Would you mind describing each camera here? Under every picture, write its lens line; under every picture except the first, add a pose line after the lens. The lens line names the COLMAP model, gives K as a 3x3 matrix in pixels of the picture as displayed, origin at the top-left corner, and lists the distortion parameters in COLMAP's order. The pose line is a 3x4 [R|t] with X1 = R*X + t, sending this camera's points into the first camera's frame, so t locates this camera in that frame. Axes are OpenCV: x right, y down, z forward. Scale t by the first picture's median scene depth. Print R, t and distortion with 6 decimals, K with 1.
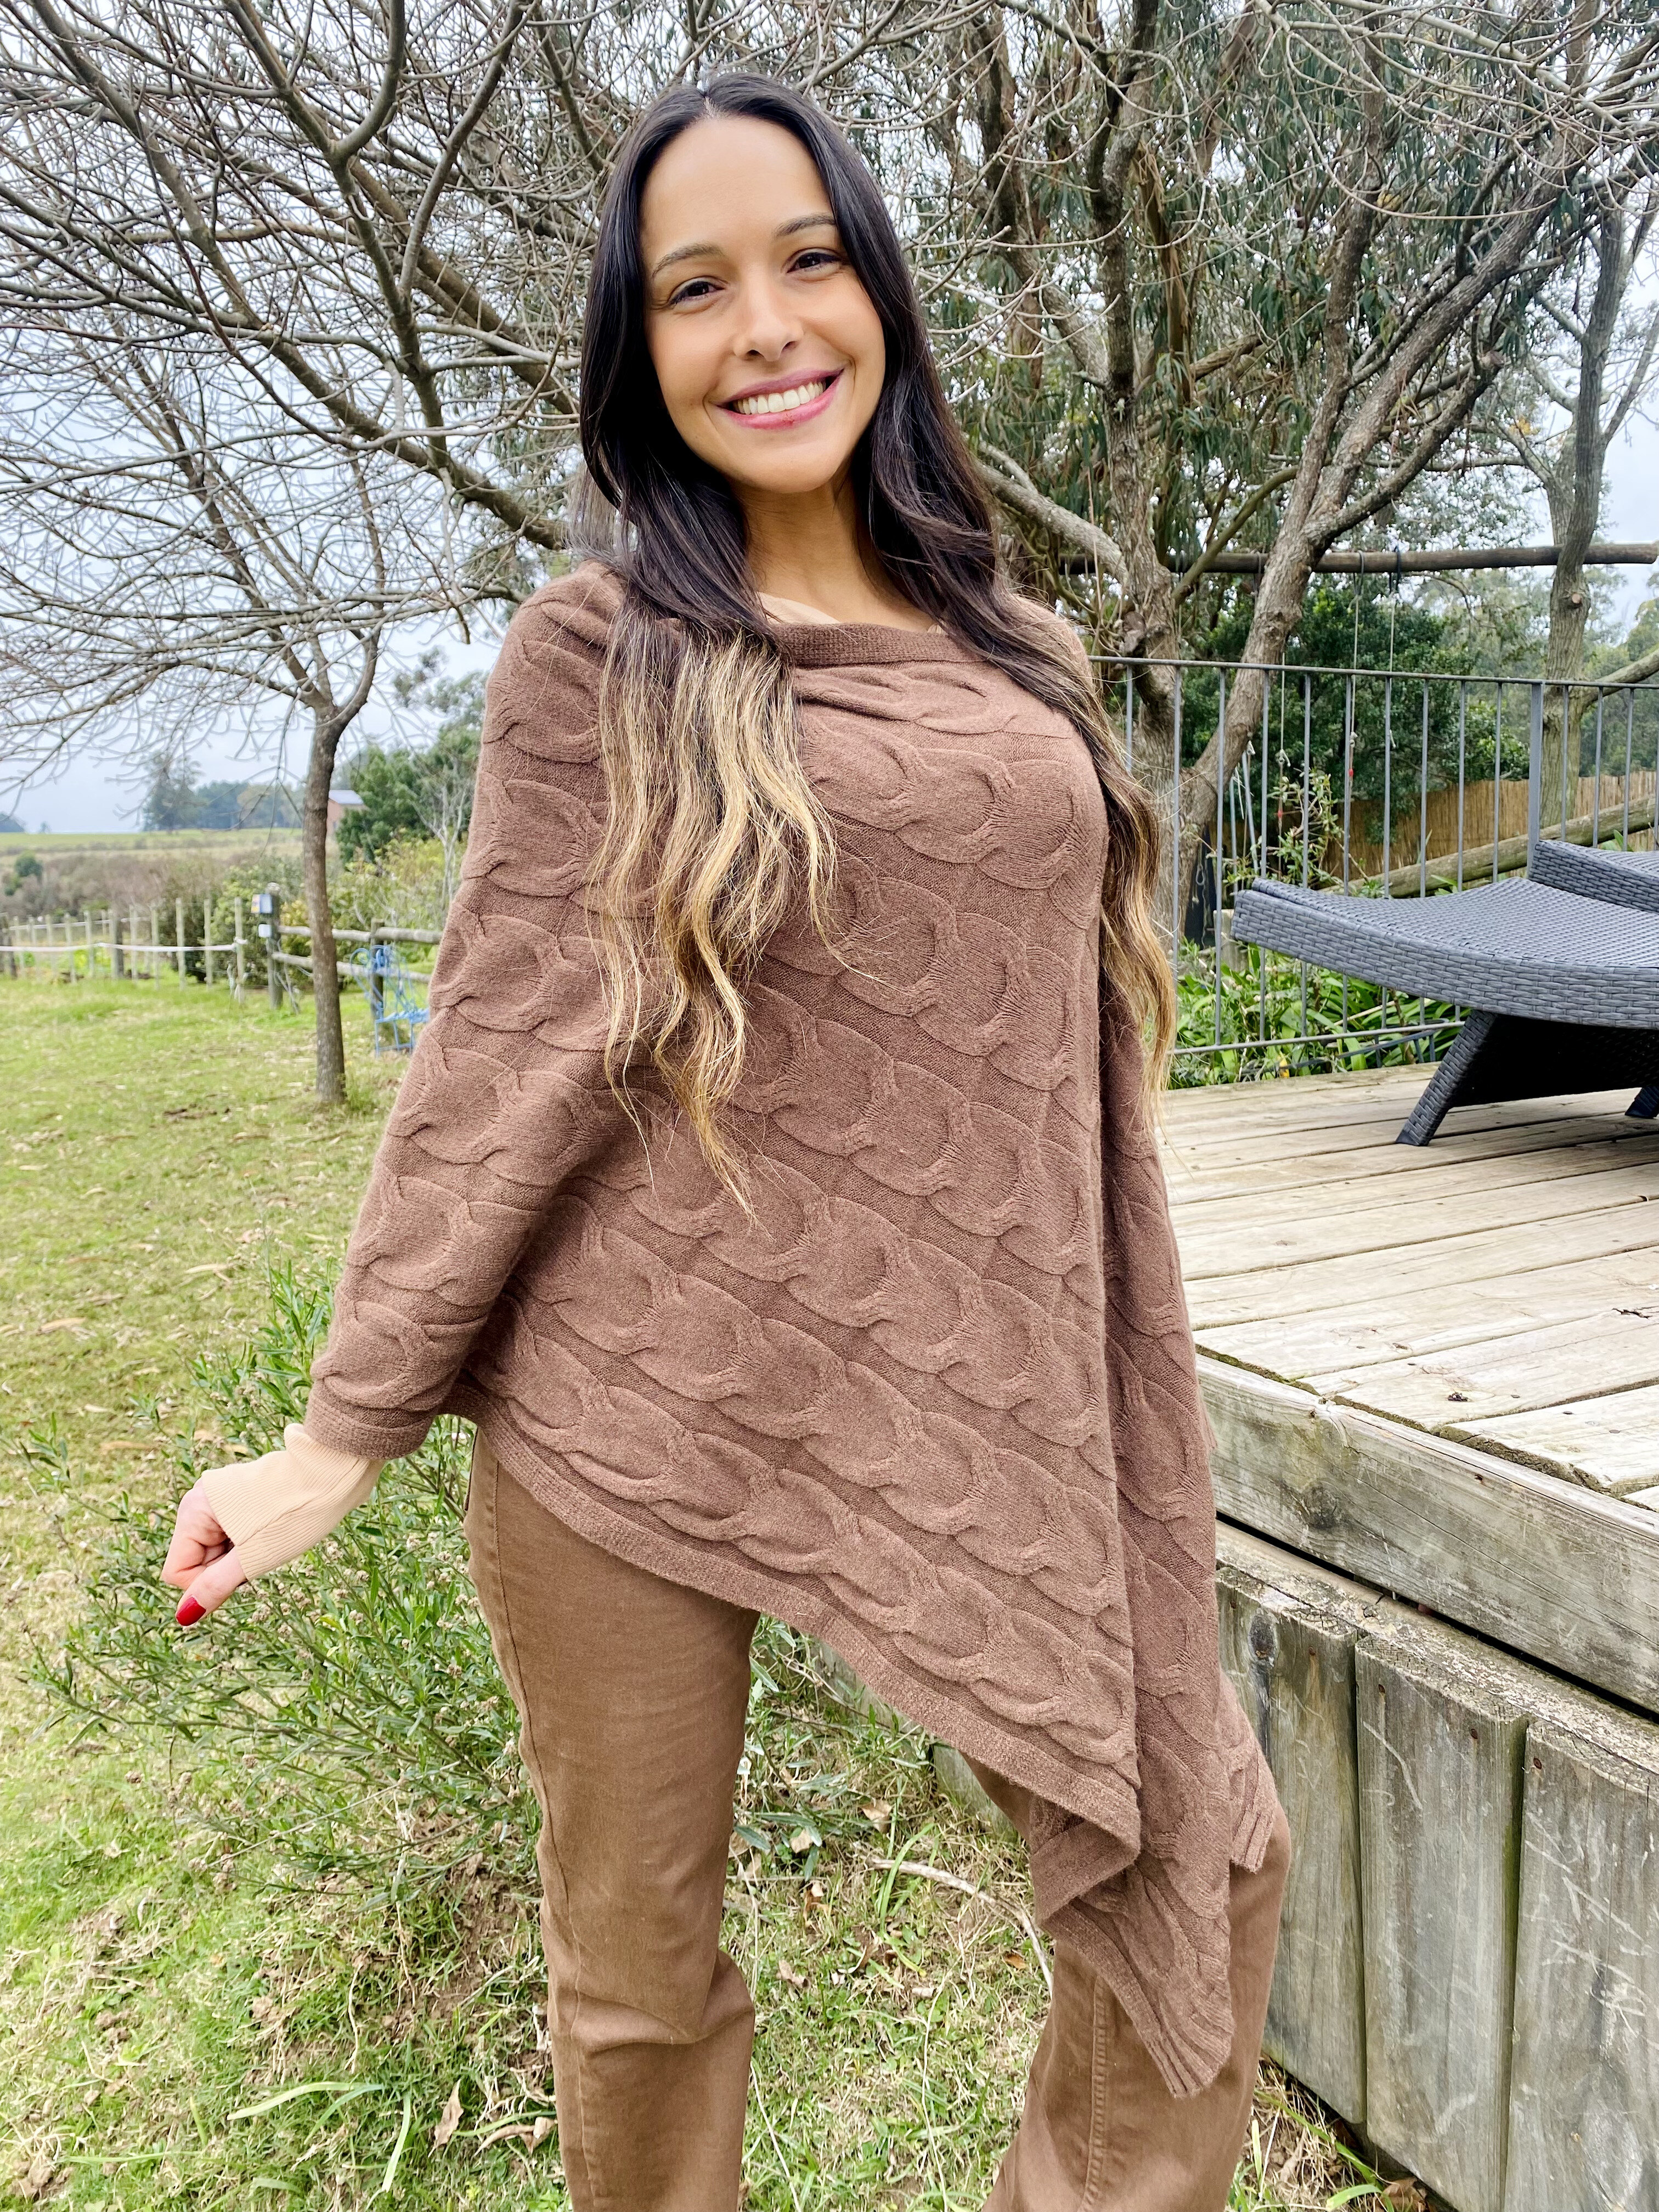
lens RADIAL K [[1686.0, 0, 826.1], [0, 1686.0, 1092.1], [0, 0, 1]] dist [0.022144, -0.021315]
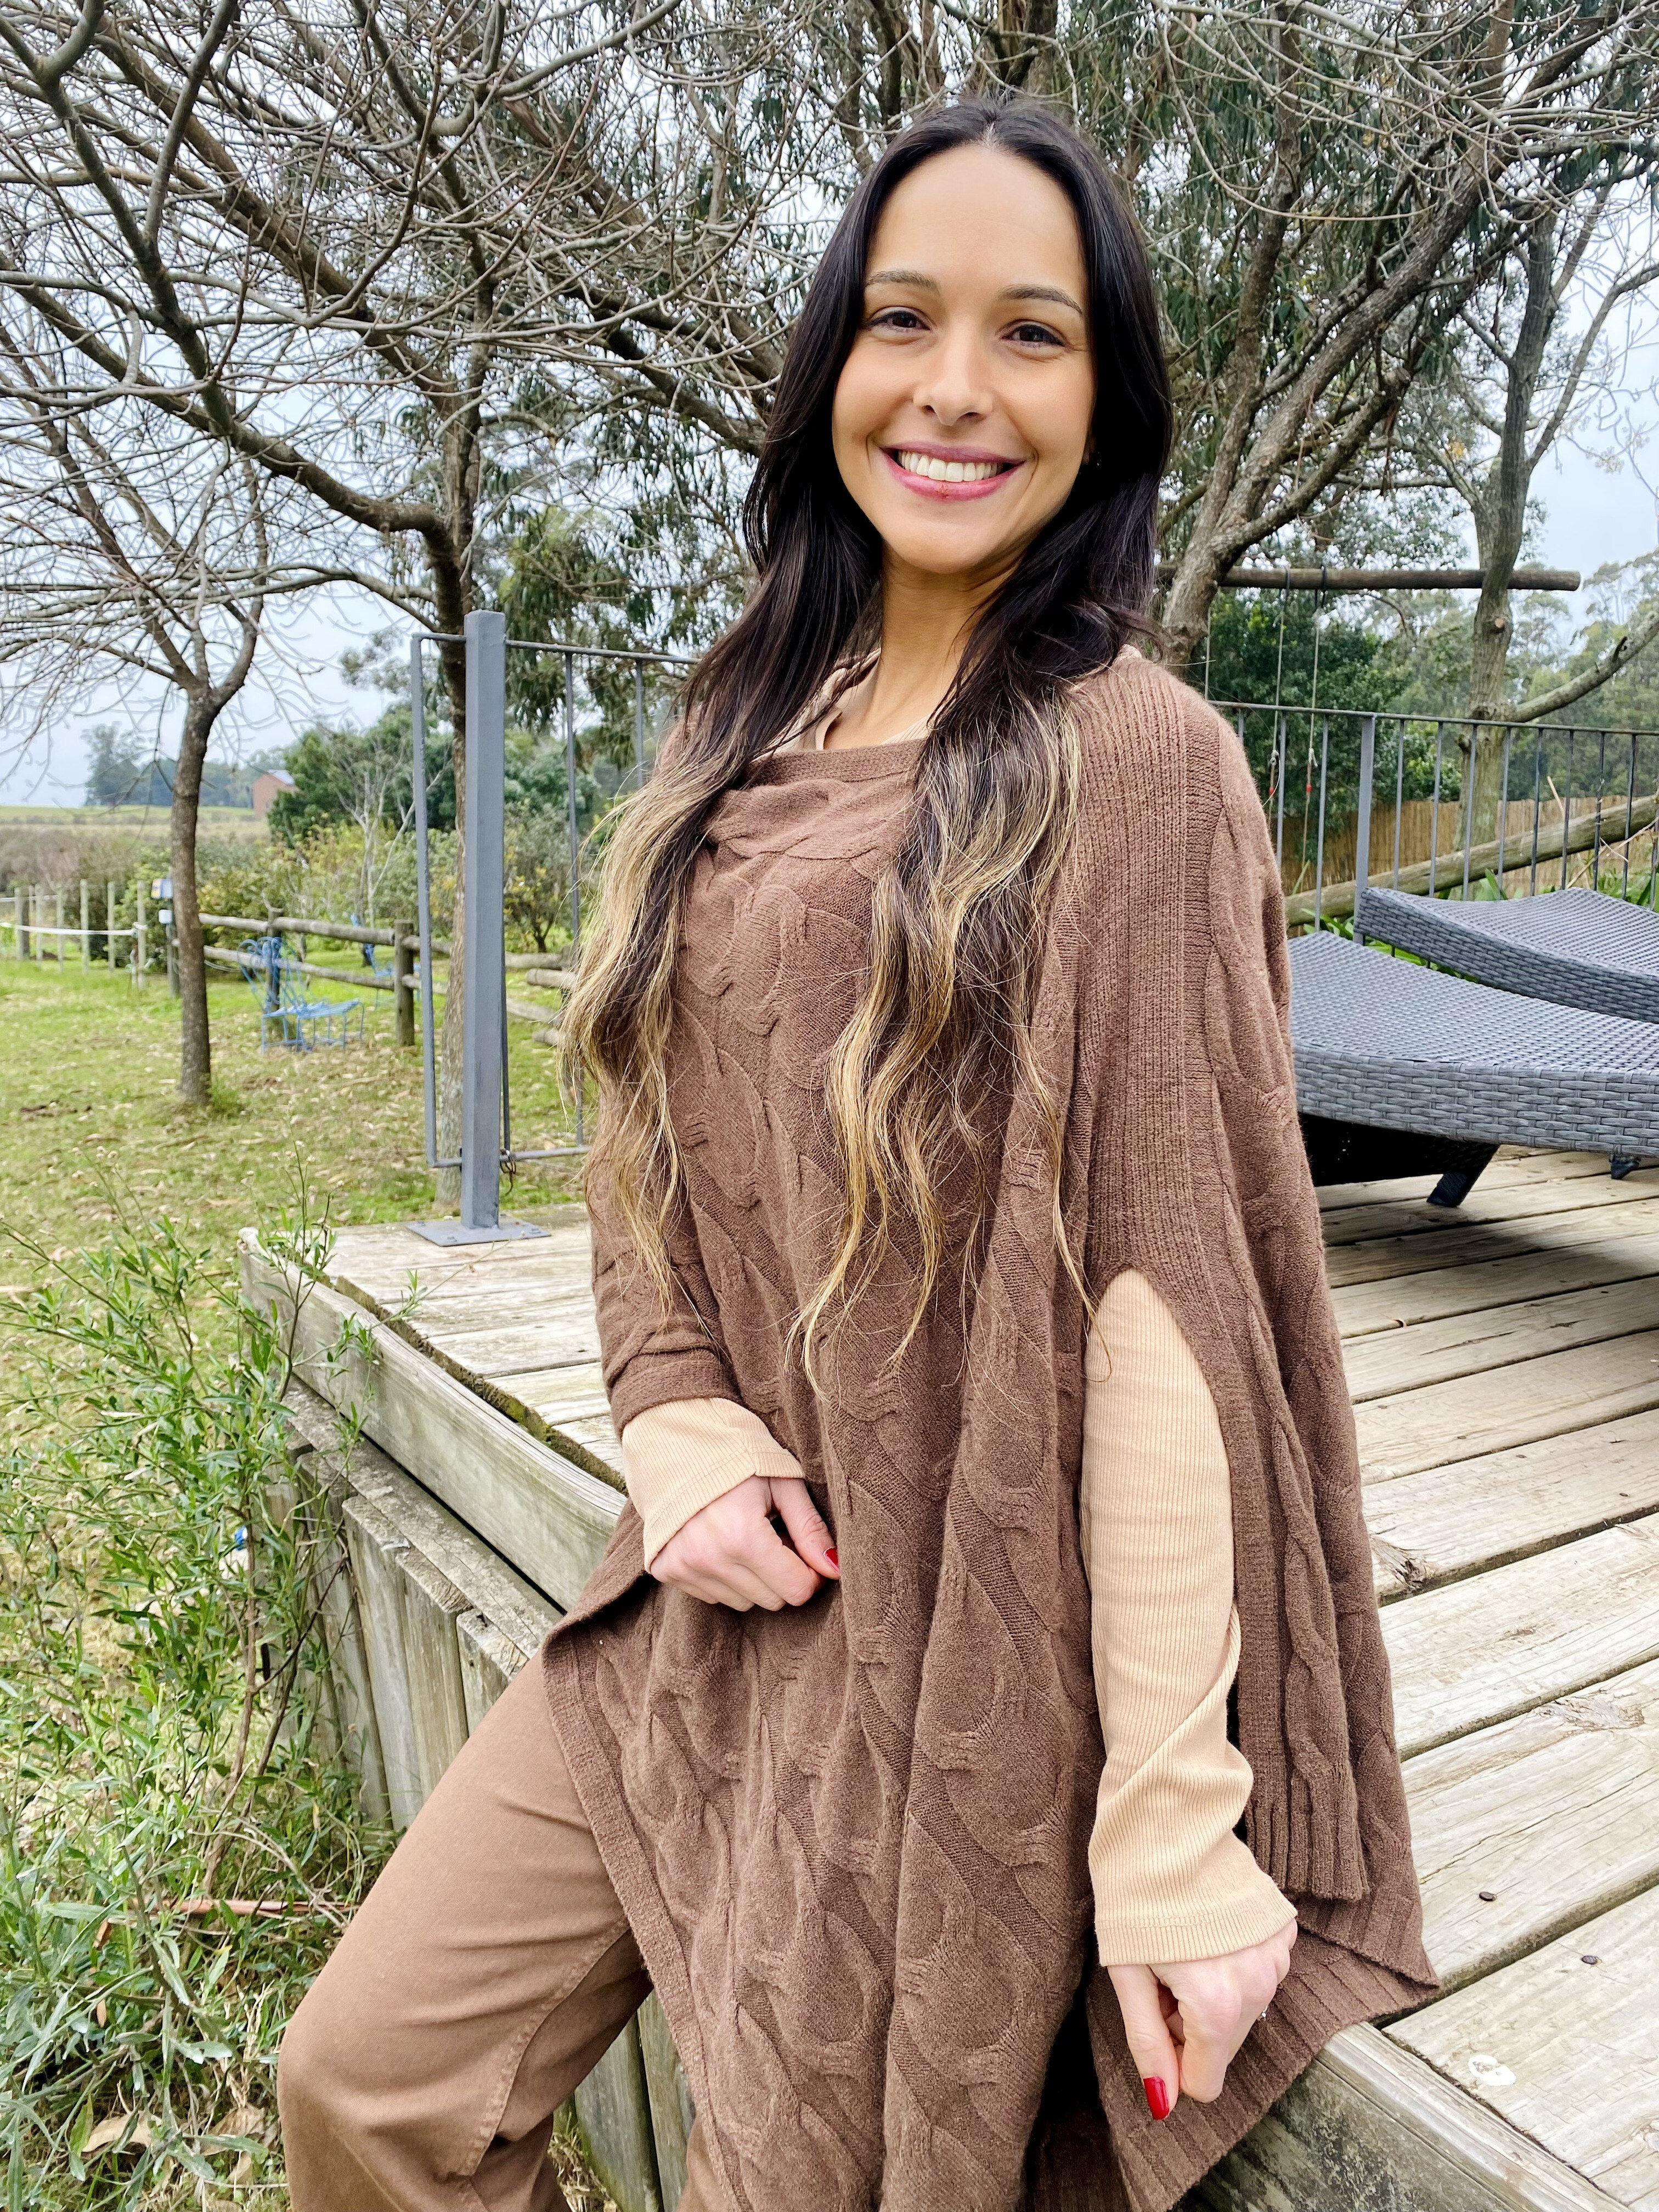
lens RADIAL K [[1686.0, 0, 844.3], [0, 1686.0, 1085.1], [0, 0, 1]] dist [0.022144, -0.021315]
pose [[0.998826, 0.025135, 0.041402, 0.070031], [-0.025014, 0.999681, -0.003453, -0.020961], [-0.041476, 0.002413, 0.999137, 0.066551]]
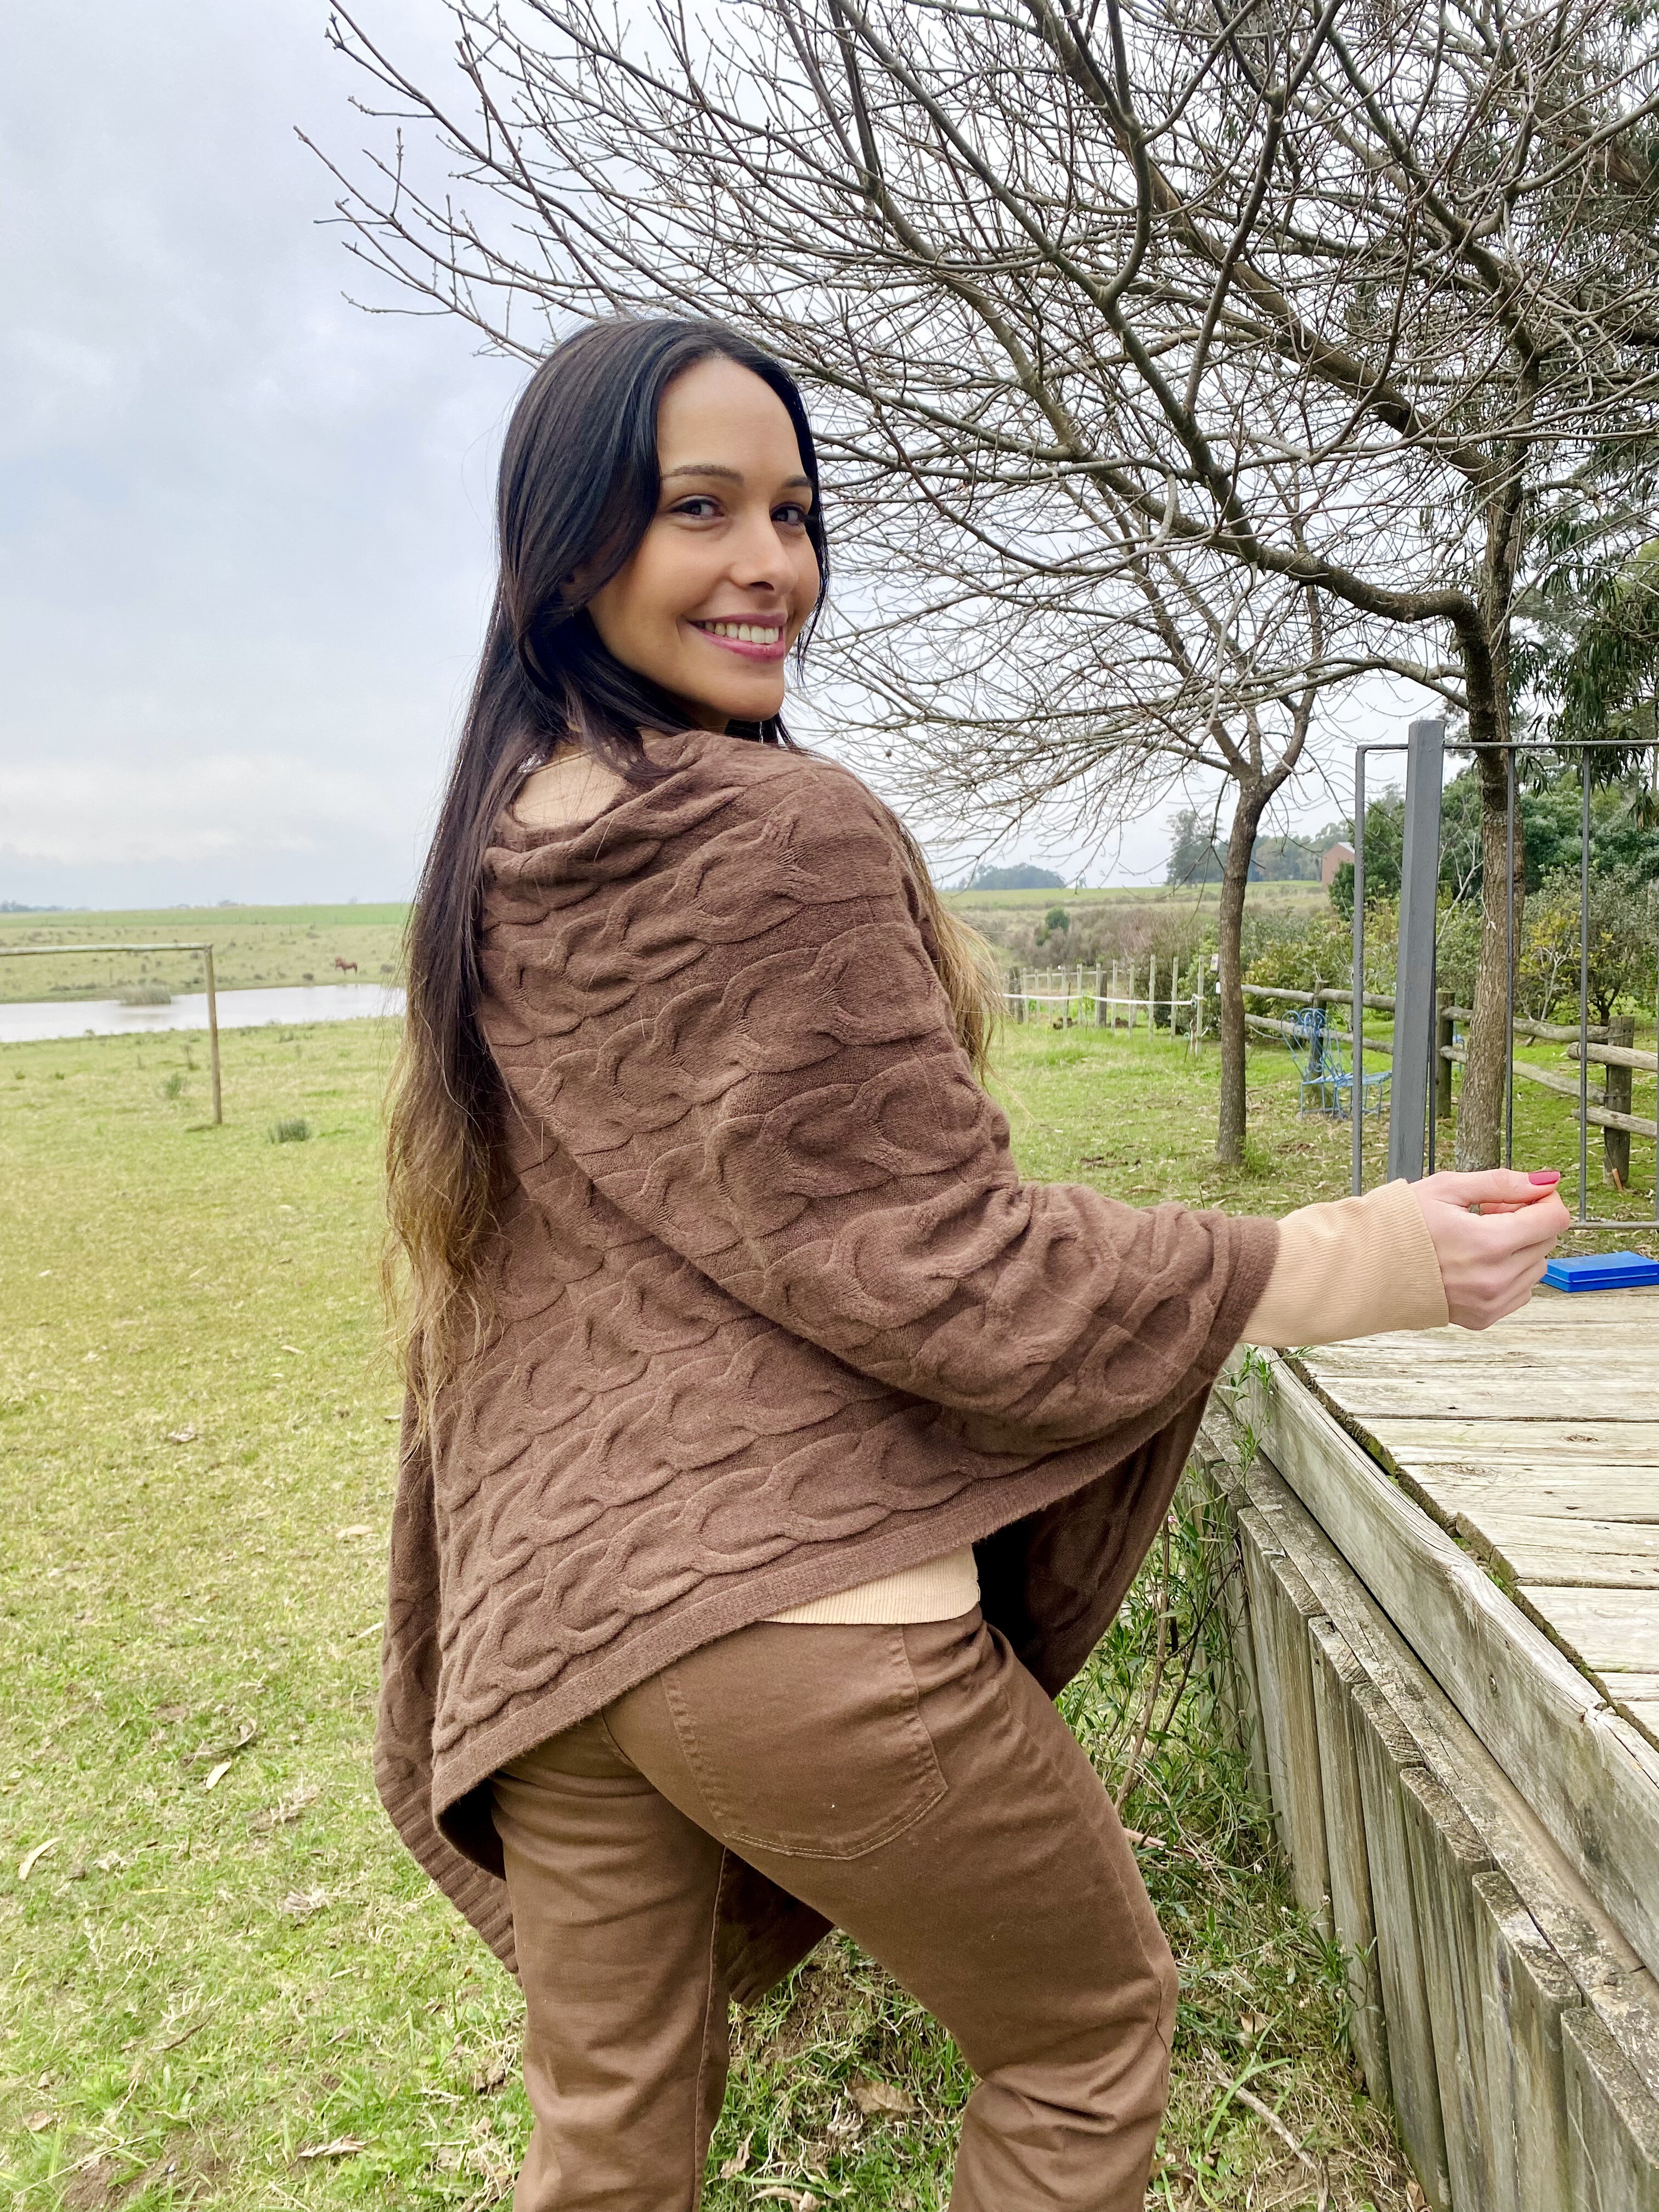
lens RADIAL K [[1686.0, 0, 822.5], [0, 1686.0, 1088.3], [0, 0, 1]] dist [0.022144, -0.021315]
pose [[0.836552, 0.055799, -0.545040, 0.113636], [-0.073158, 0.997268, -0.010191, -0.022626], [0.542982, 0.048400, 0.838348, 0.023757]]
